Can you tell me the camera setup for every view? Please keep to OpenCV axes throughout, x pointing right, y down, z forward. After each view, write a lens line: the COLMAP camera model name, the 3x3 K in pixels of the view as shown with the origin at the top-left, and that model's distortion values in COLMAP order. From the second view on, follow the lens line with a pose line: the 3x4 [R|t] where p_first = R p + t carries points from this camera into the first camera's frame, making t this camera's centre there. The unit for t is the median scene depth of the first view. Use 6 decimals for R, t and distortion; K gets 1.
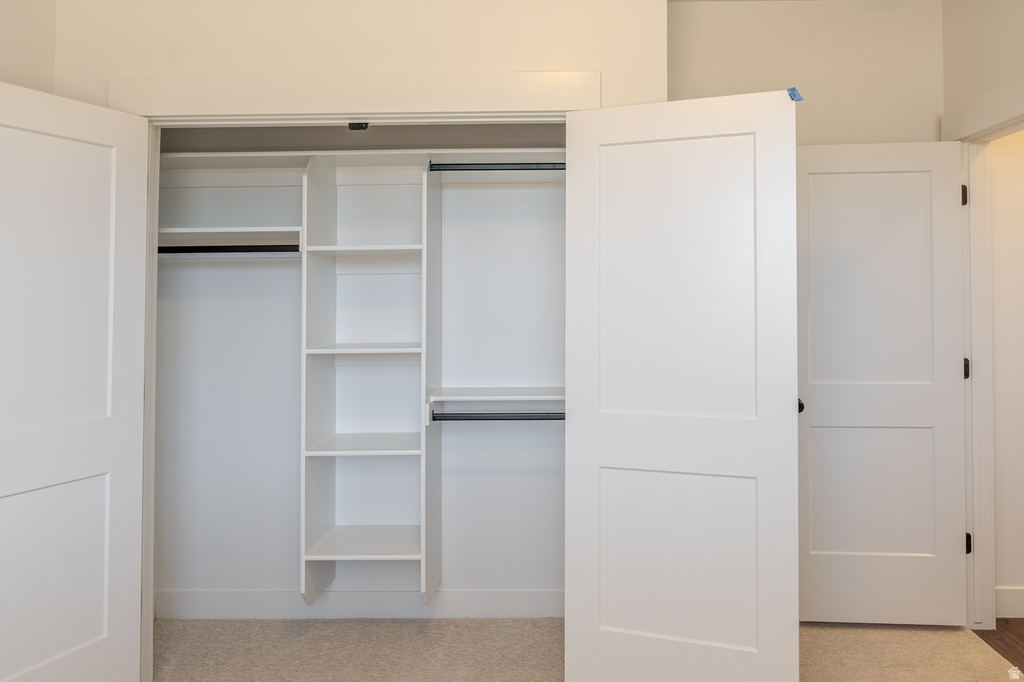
lens RADIAL K [[702.4, 0, 507.6], [0, 702.4, 317.4], [0, 0, 1]] dist [-0.006653, 0.013515]
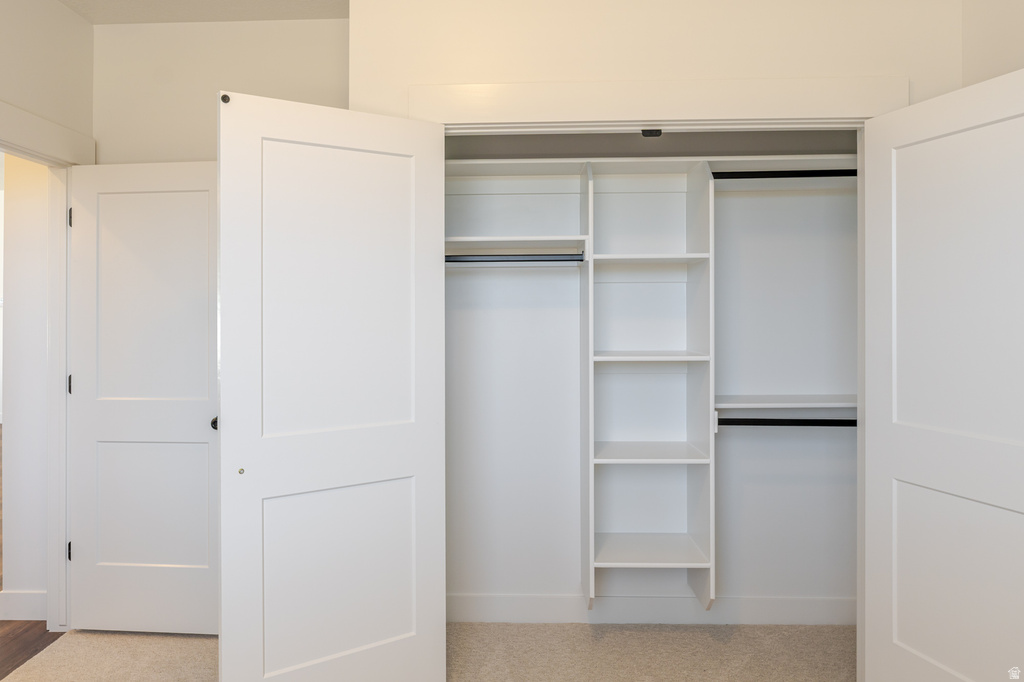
lens RADIAL K [[702.4, 0, 512.2], [0, 702.4, 341.6], [0, 0, 1]] dist [-0.006653, 0.013515]
pose [[0.999930, -0.000469, -0.011849, -0.373380], [0.000678, 0.999845, 0.017593, 0.005036], [0.011839, -0.017600, 0.999775, -0.002745]]
